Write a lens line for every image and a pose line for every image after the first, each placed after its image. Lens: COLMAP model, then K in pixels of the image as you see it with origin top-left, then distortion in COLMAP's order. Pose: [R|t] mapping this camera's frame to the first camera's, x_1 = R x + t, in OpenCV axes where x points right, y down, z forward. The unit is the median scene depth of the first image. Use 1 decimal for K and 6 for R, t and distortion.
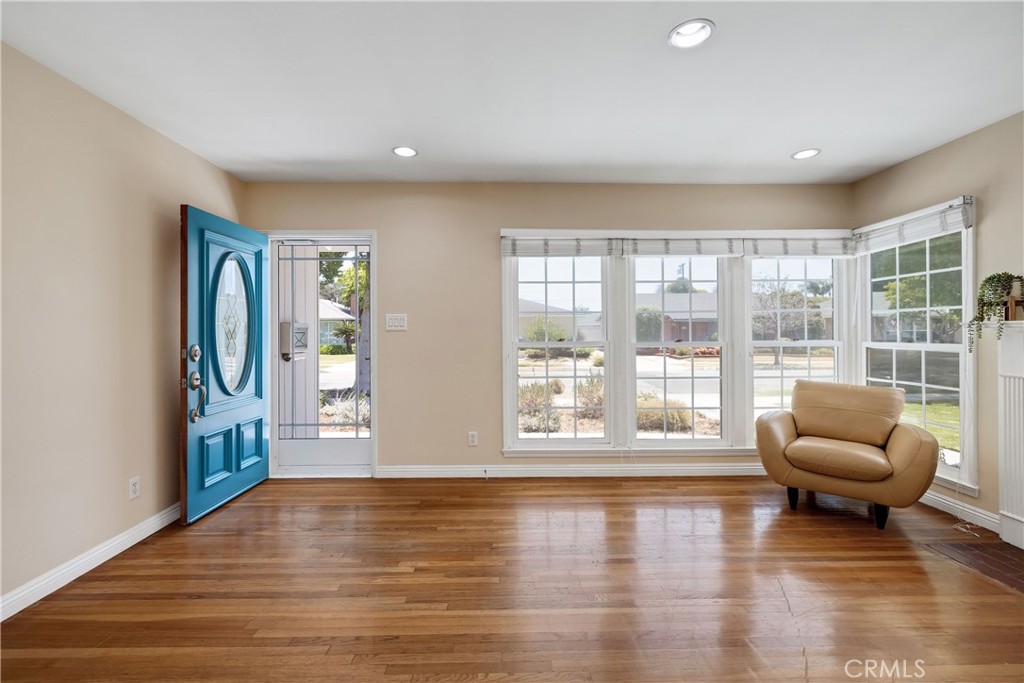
lens RADIAL K [[434.1, 0, 507.3], [0, 434.1, 331.5], [0, 0, 1]] dist [0.000625, 0.000486]
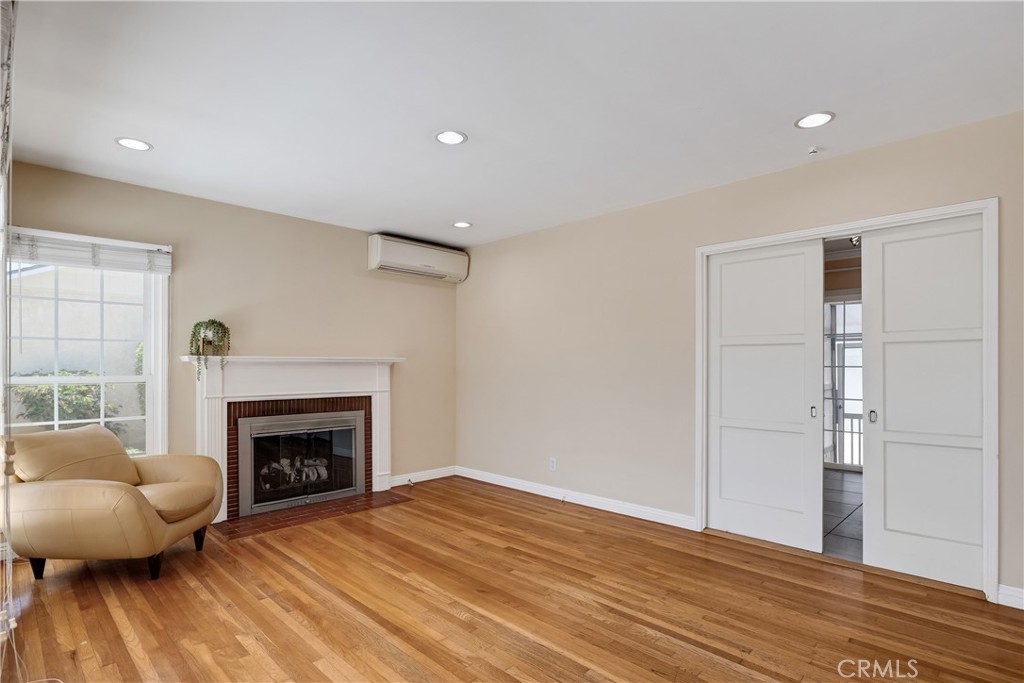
lens RADIAL K [[512.6, 0, 513.2], [0, 512.6, 365.4], [0, 0, 1]] dist [-0.007391, 0.002145]
pose [[-0.695821, 0.006037, 0.718190, -0.440523], [0.001384, 0.999974, -0.007064, 0.012281], [-0.718214, -0.003922, -0.695811, 1.032990]]
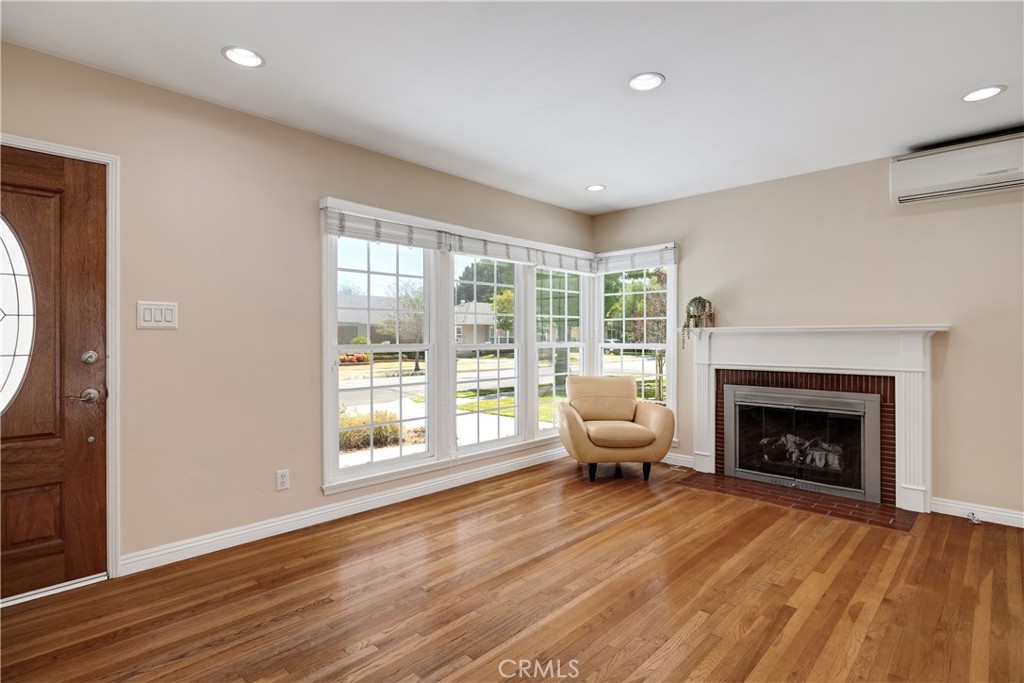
lens RADIAL K [[512.6, 0, 512.6], [0, 512.6, 335.9], [0, 0, 1]] dist [-0.007391, 0.002145]
pose [[0.702237, 0.006236, 0.711916, -0.442809], [-0.004544, 0.999981, -0.004277, 0.011237], [-0.711929, -0.000232, 0.702251, 0.141905]]
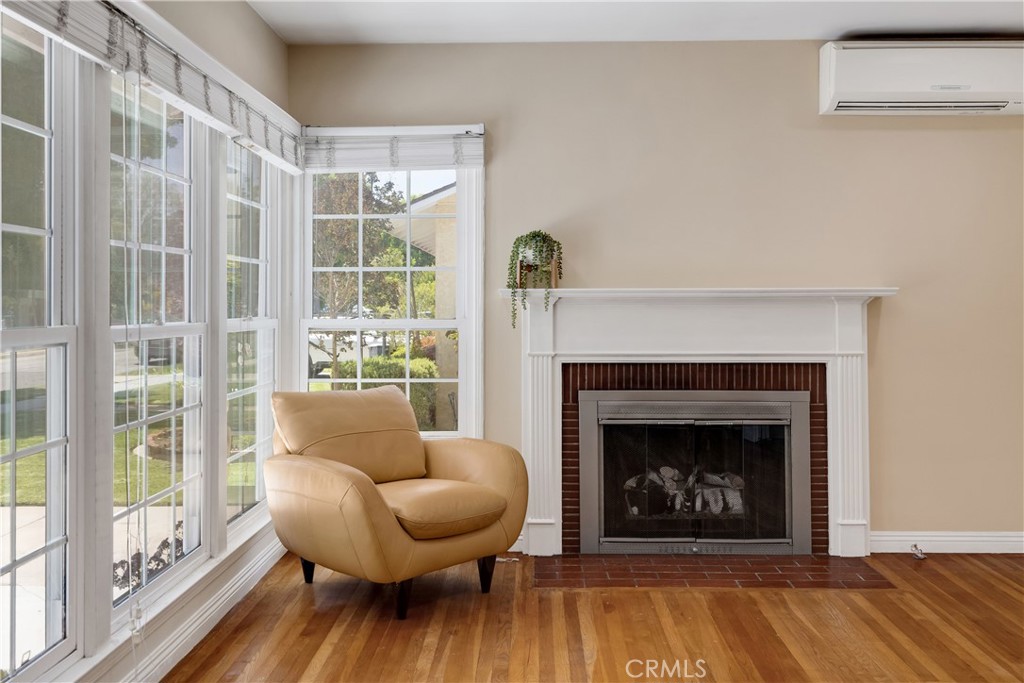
lens RADIAL K [[944.9, 0, 518.0], [0, 944.9, 295.1], [0, 0, 1]] dist [0.000441, 0.000000]
pose [[0.038367, 0.015101, 0.999150, -0.479624], [-0.000318, 0.999886, -0.015100, 0.011436], [-0.999264, 0.000261, 0.038368, 0.701563]]
